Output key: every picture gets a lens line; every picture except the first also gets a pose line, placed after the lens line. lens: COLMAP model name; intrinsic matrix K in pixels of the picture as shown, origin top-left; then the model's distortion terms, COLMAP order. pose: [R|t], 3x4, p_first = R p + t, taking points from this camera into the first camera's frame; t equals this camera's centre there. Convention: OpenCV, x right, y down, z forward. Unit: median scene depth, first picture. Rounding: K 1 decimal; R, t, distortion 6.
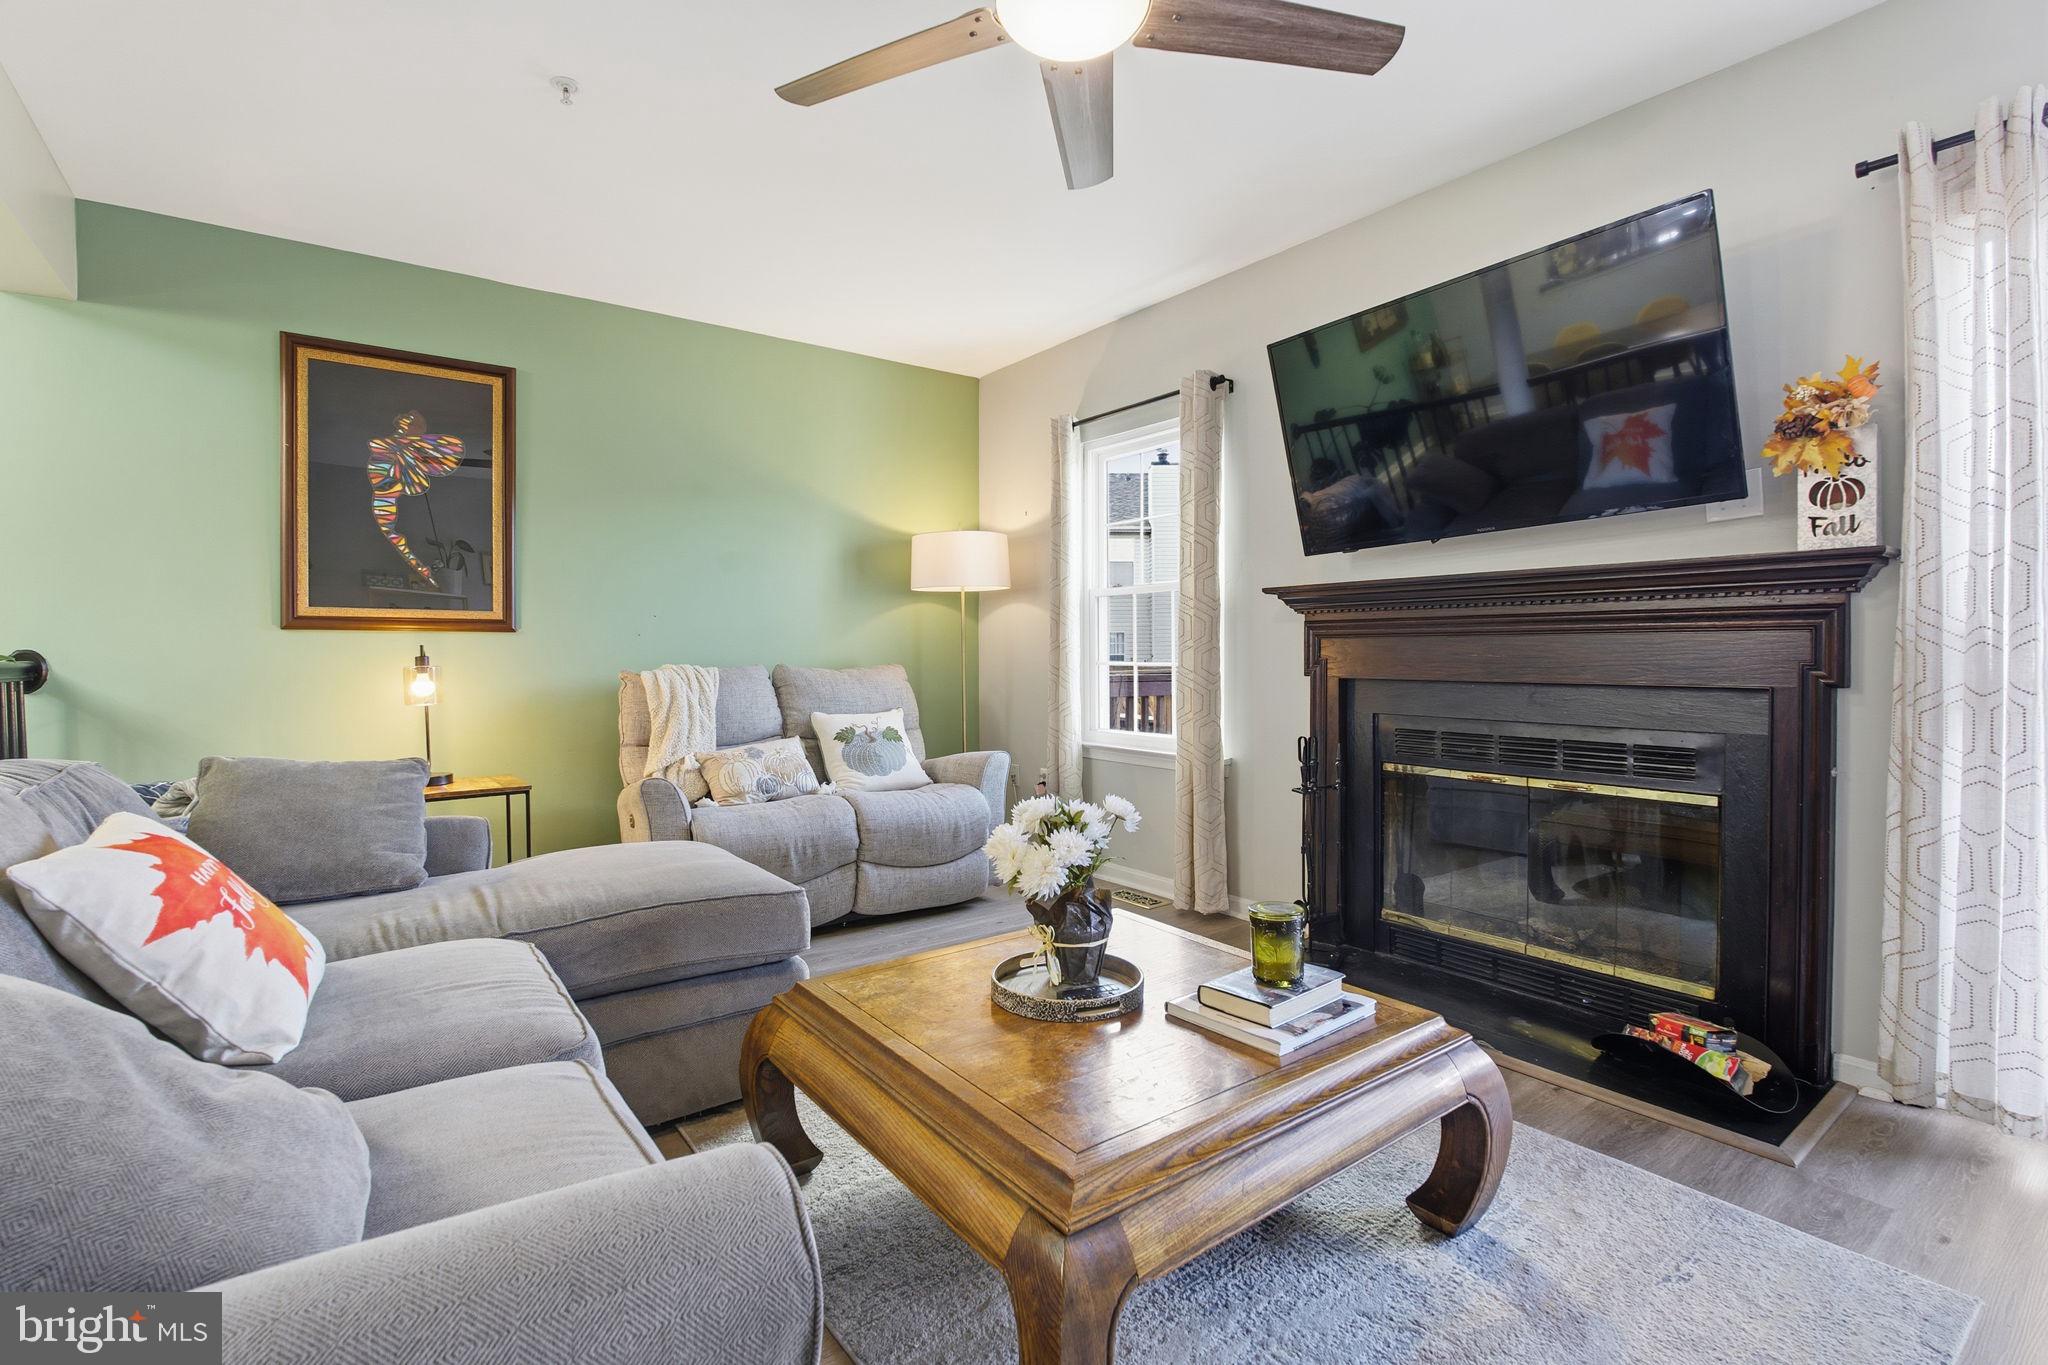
lens RADIAL K [[918.5, 0, 1021.4], [0, 918.5, 667.7], [0, 0, 1]] dist [-0.015190, -0.000135]
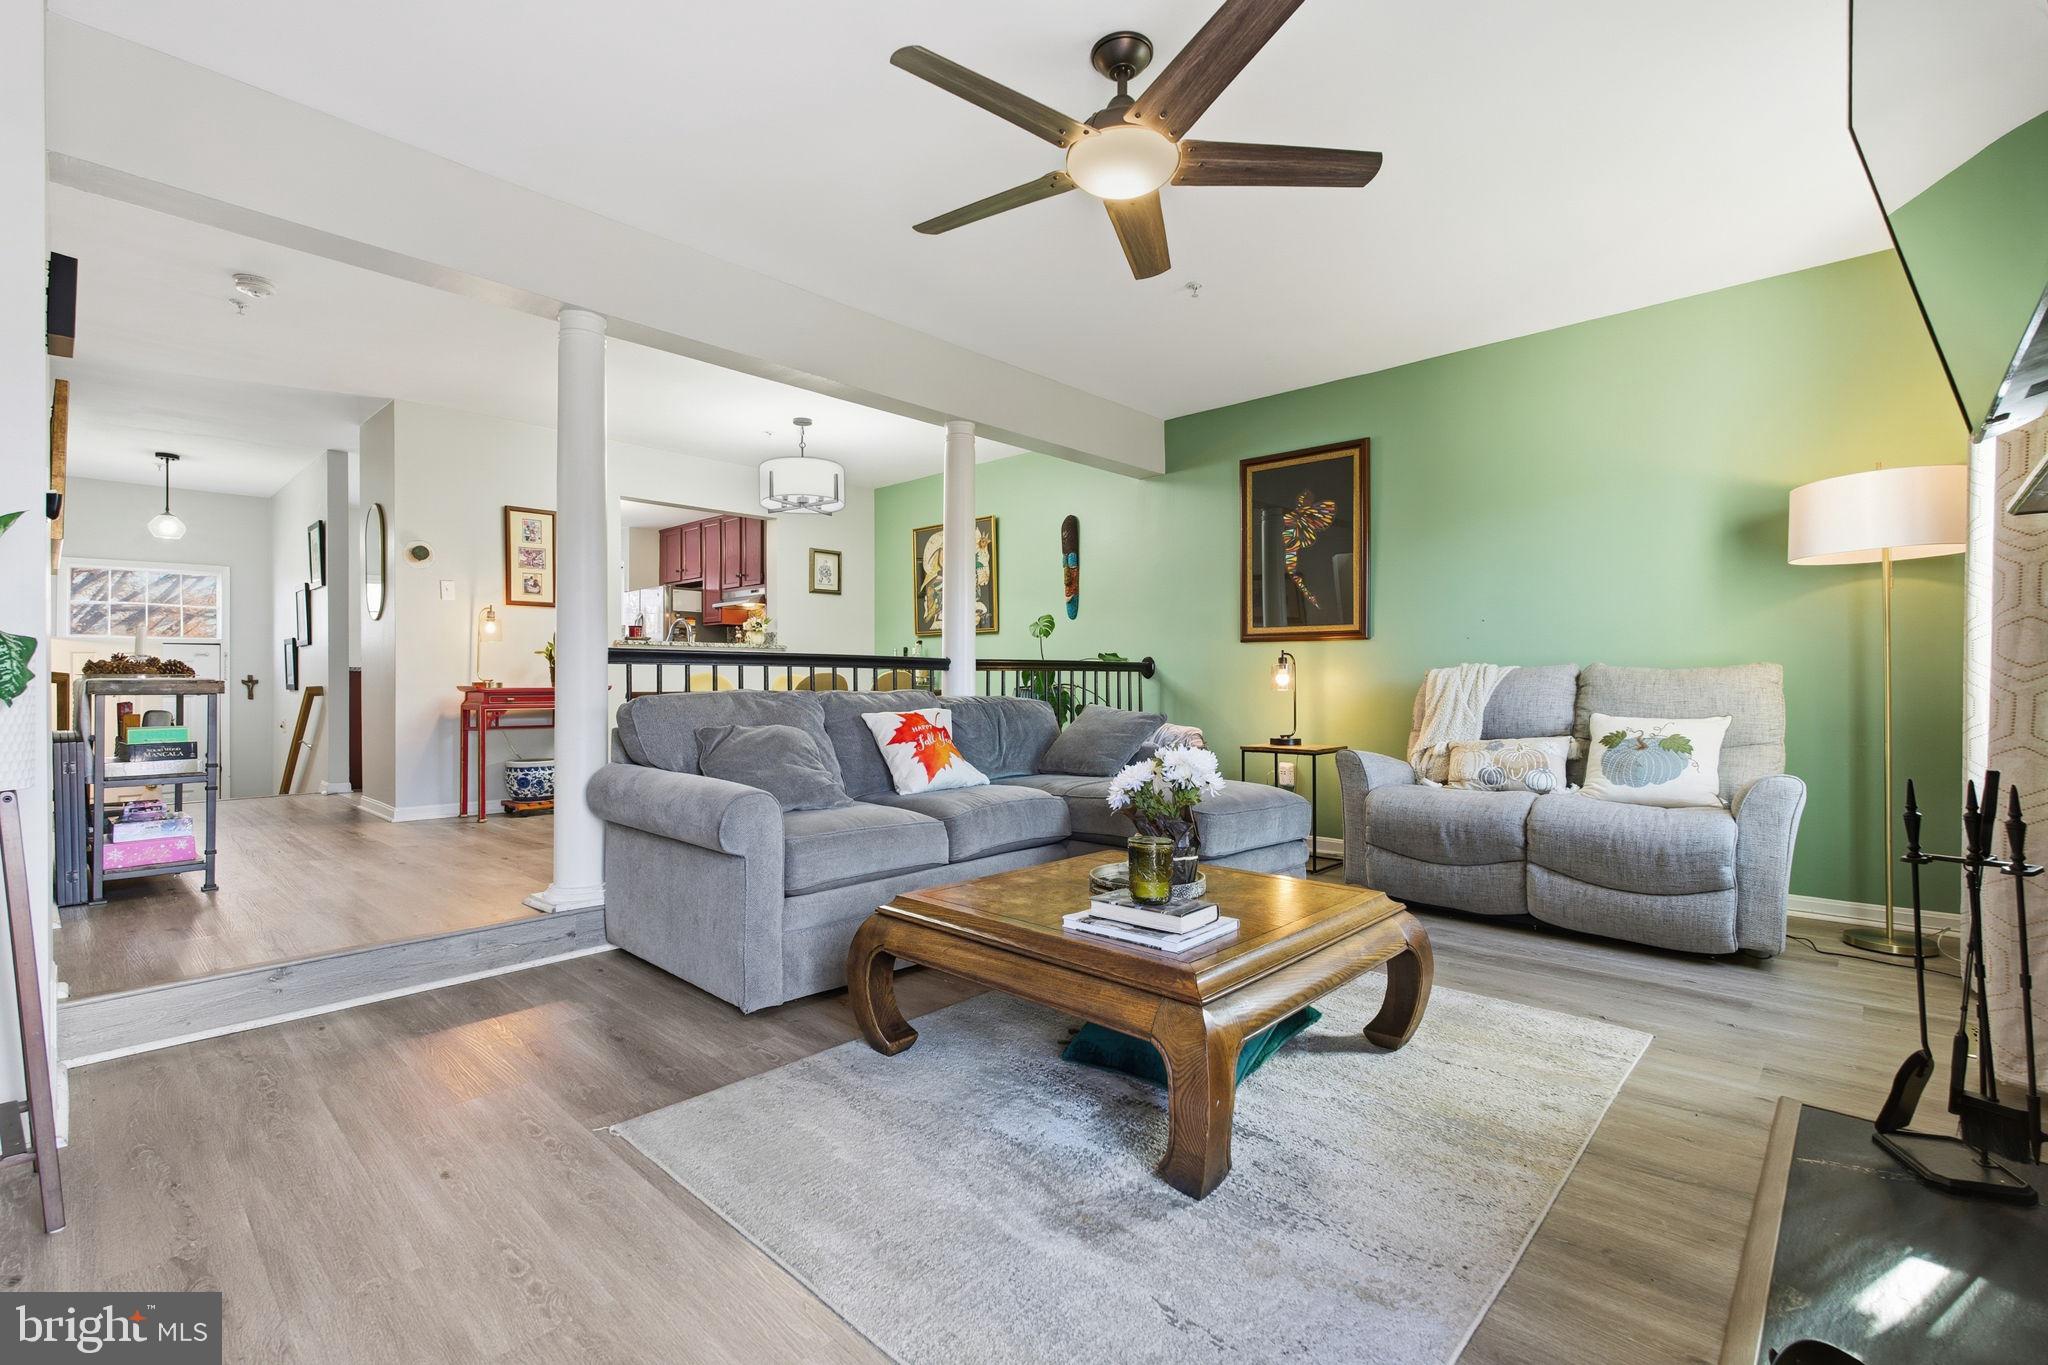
lens RADIAL K [[918.5, 0, 1024.5], [0, 918.5, 680.9], [0, 0, 1]] dist [-0.015190, -0.000135]
pose [[0.179571, 0.005082, -0.983732, 0.669793], [-0.017261, 0.999849, 0.002014, 0.027104], [0.983593, 0.016618, 0.179632, 0.296083]]
